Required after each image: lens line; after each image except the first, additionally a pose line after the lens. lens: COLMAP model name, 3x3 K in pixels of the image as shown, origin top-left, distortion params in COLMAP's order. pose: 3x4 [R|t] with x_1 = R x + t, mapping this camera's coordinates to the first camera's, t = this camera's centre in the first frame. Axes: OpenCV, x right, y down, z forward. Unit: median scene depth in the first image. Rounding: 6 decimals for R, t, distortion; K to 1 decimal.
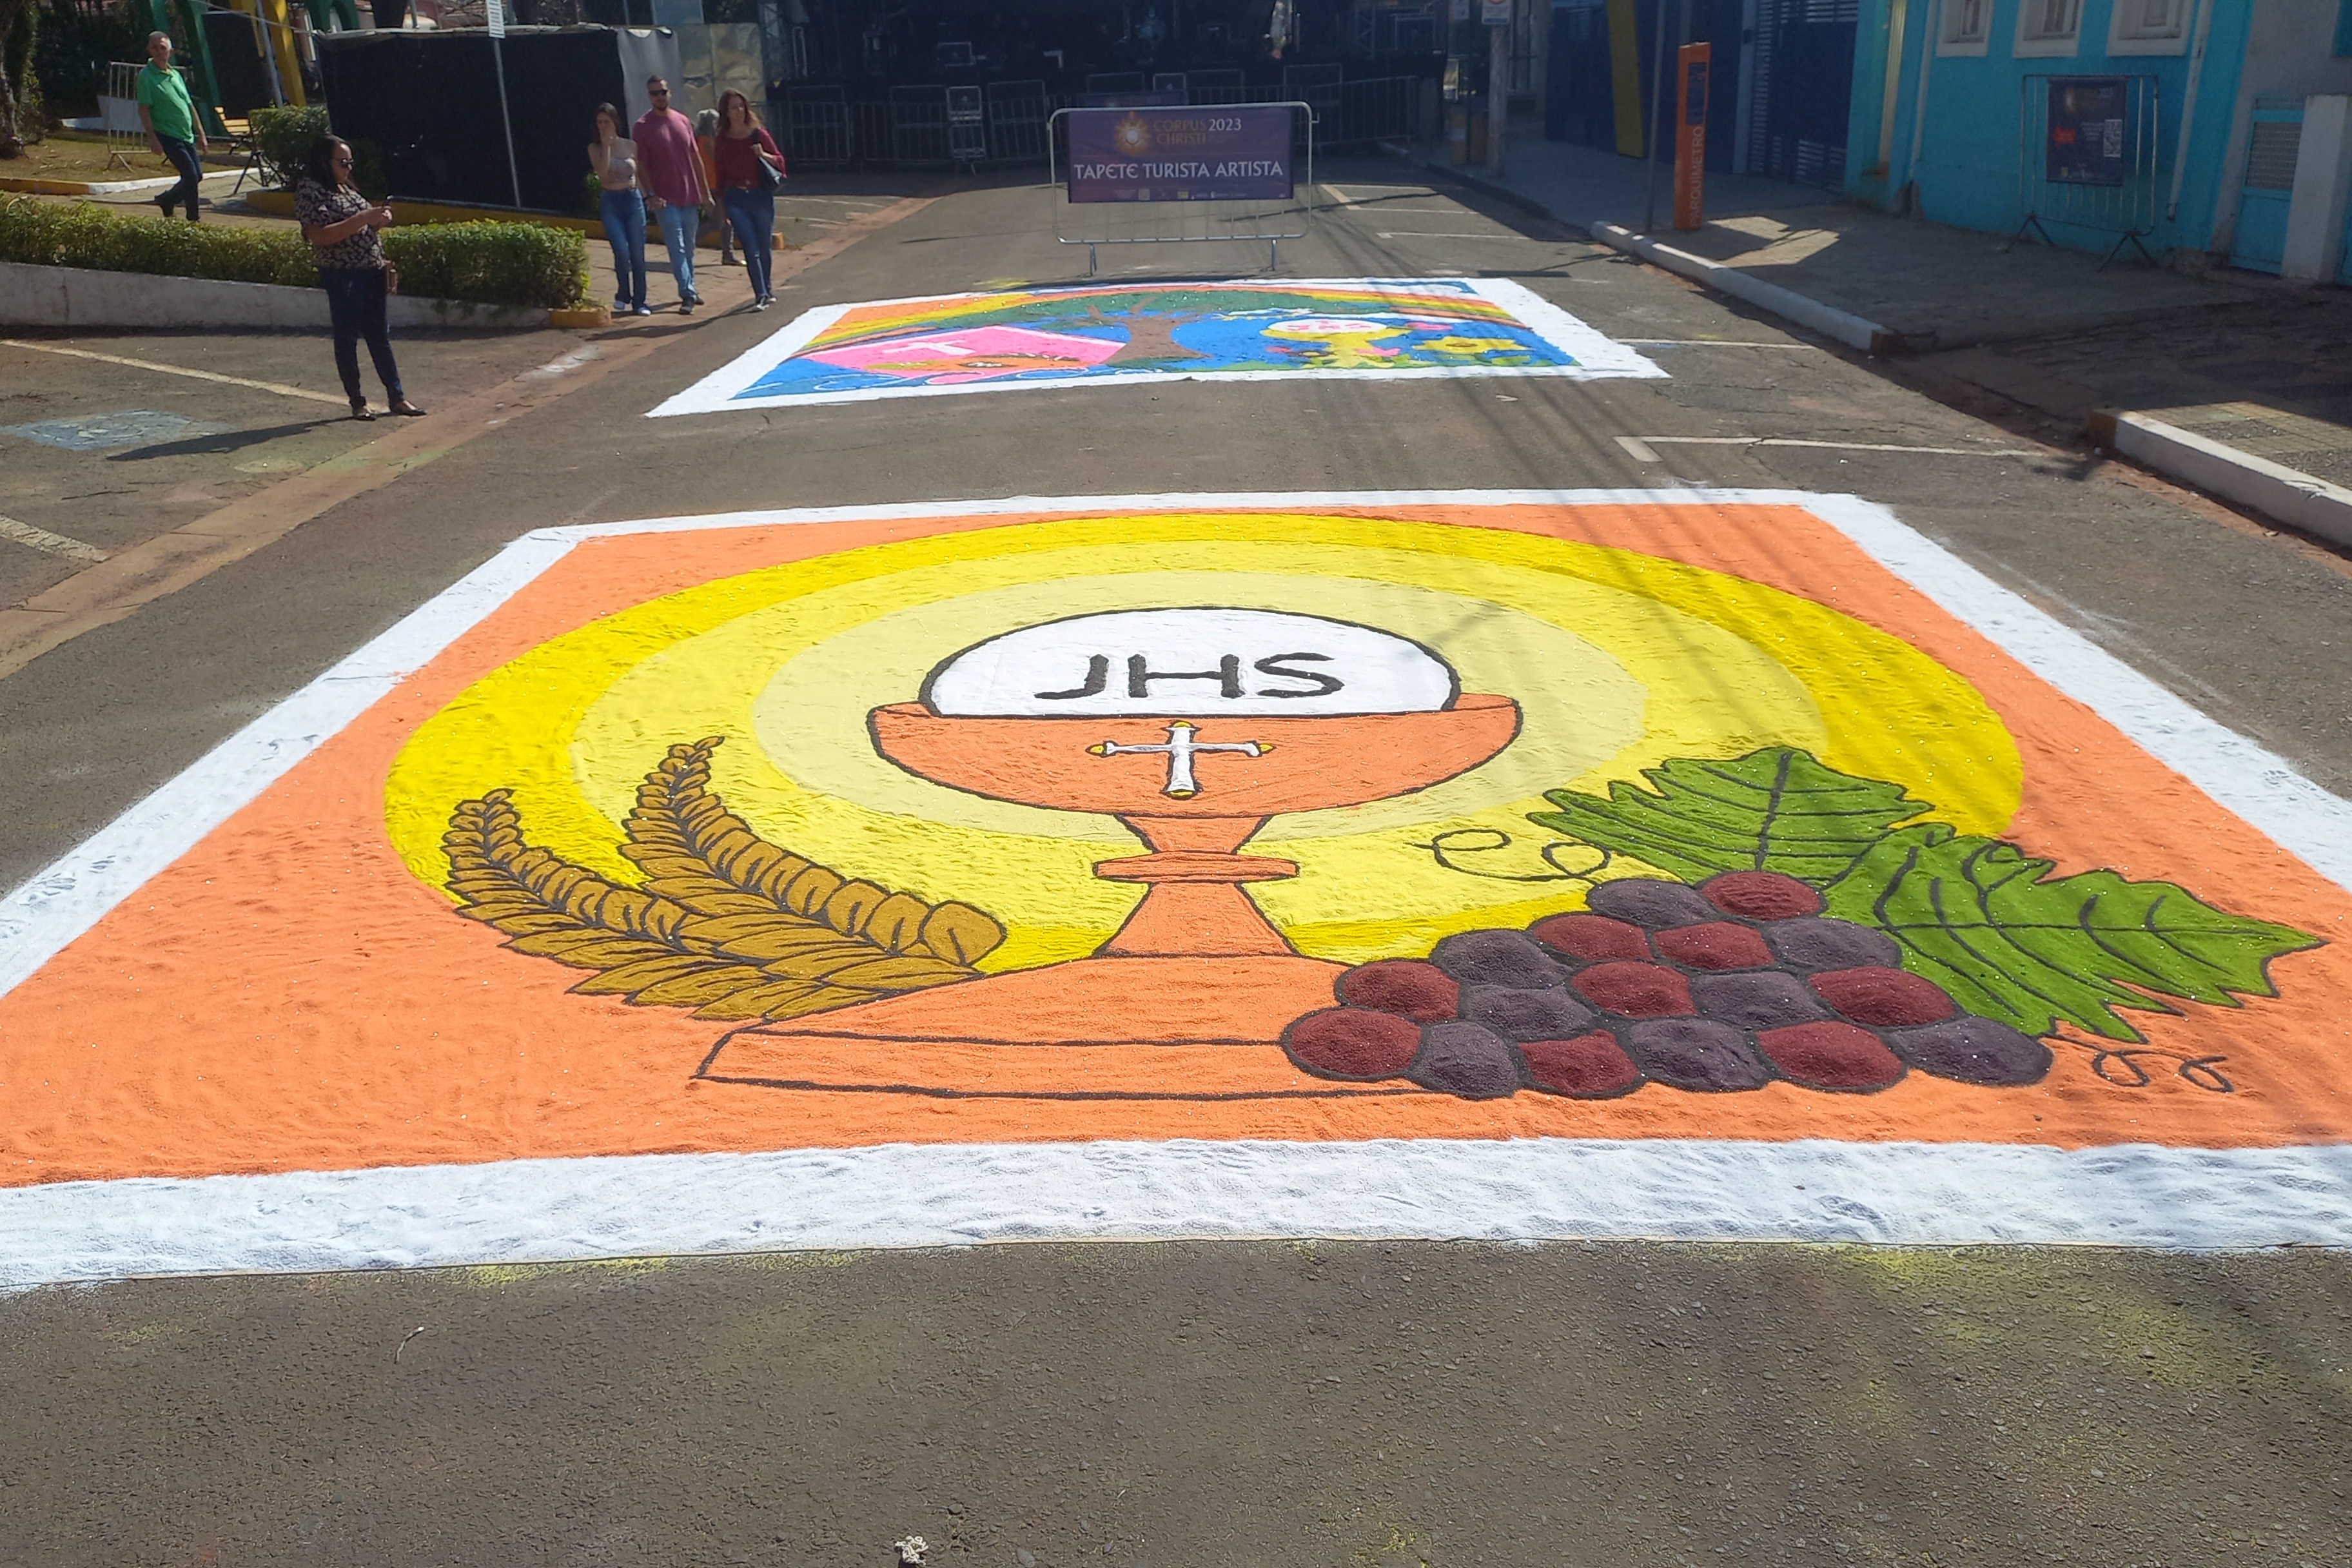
lens RADIAL K [[1814.2, 0, 1176.0], [0, 1814.2, 784.0], [0, 0, 1]] dist [-0.011737, 0.000445]
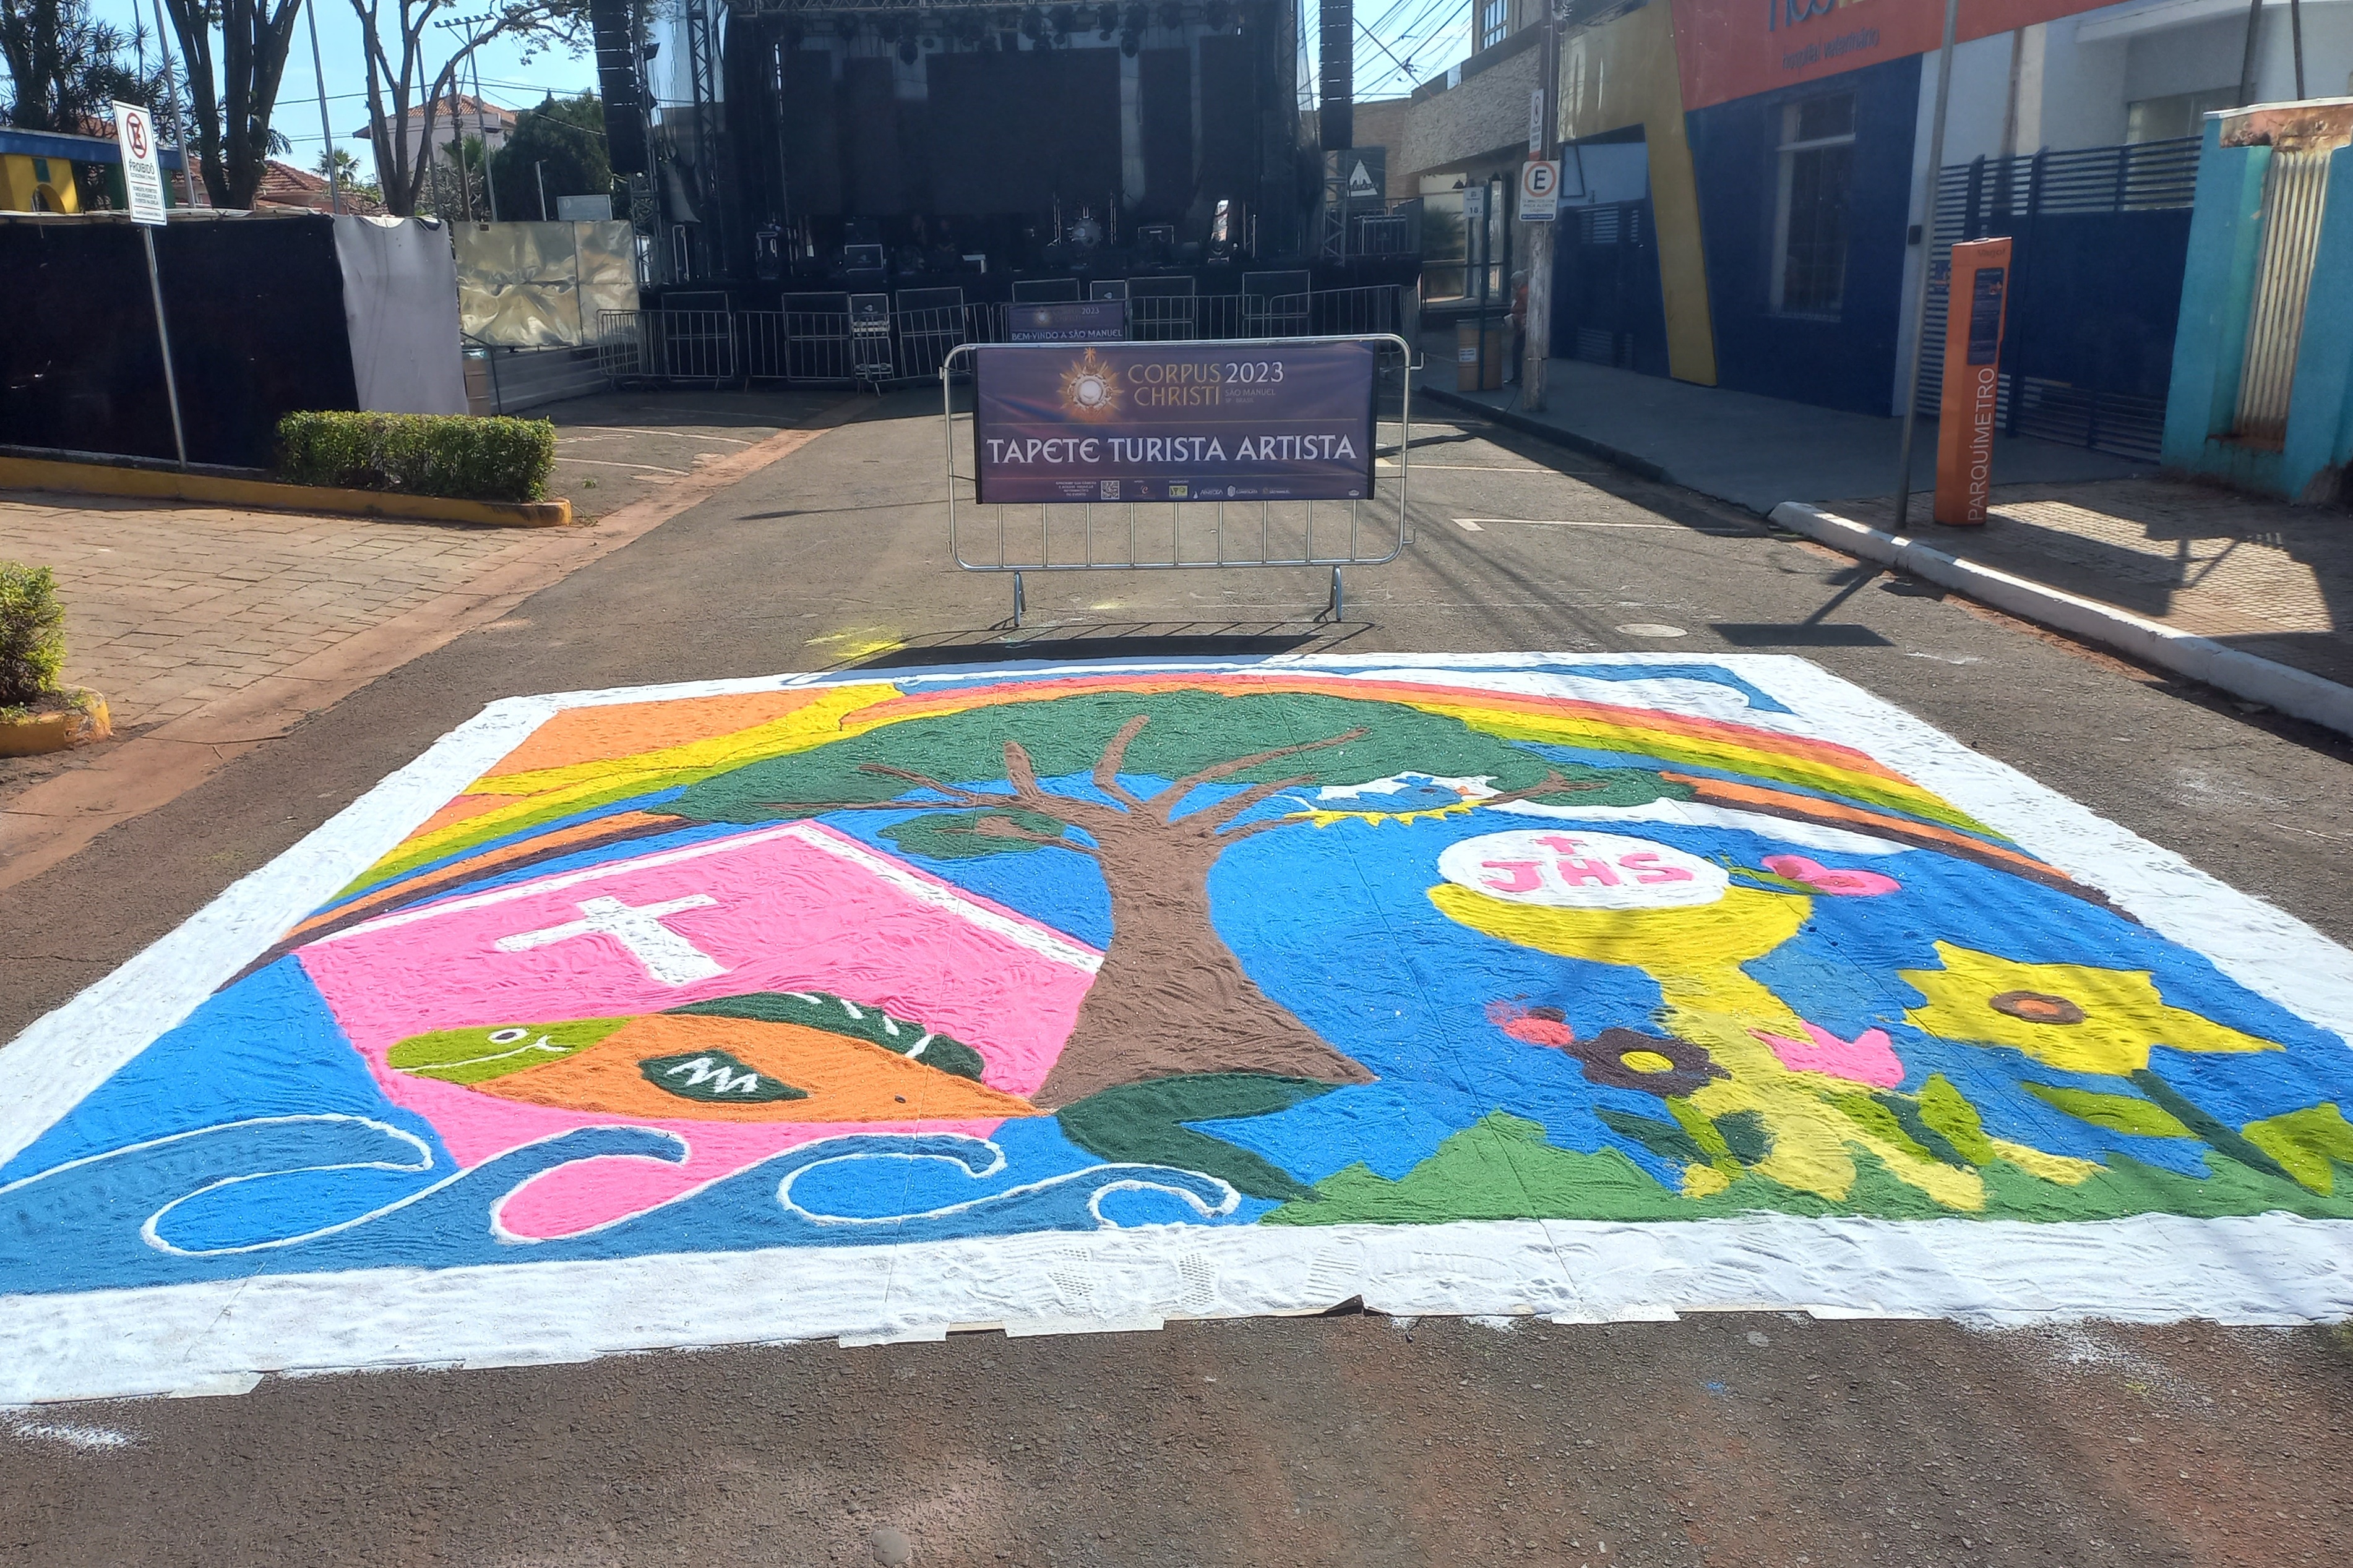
lens RADIAL K [[1912.9, 0, 1176.5], [0, 1912.9, 784.0], [0, 0, 1]] dist [0.010714, -0.008364]
pose [[0.999326, -0.004841, 0.036399, -0.012514], [0.009032, 0.993223, -0.115877, -0.107634], [-0.035591, 0.116128, 0.992596, 0.272053]]
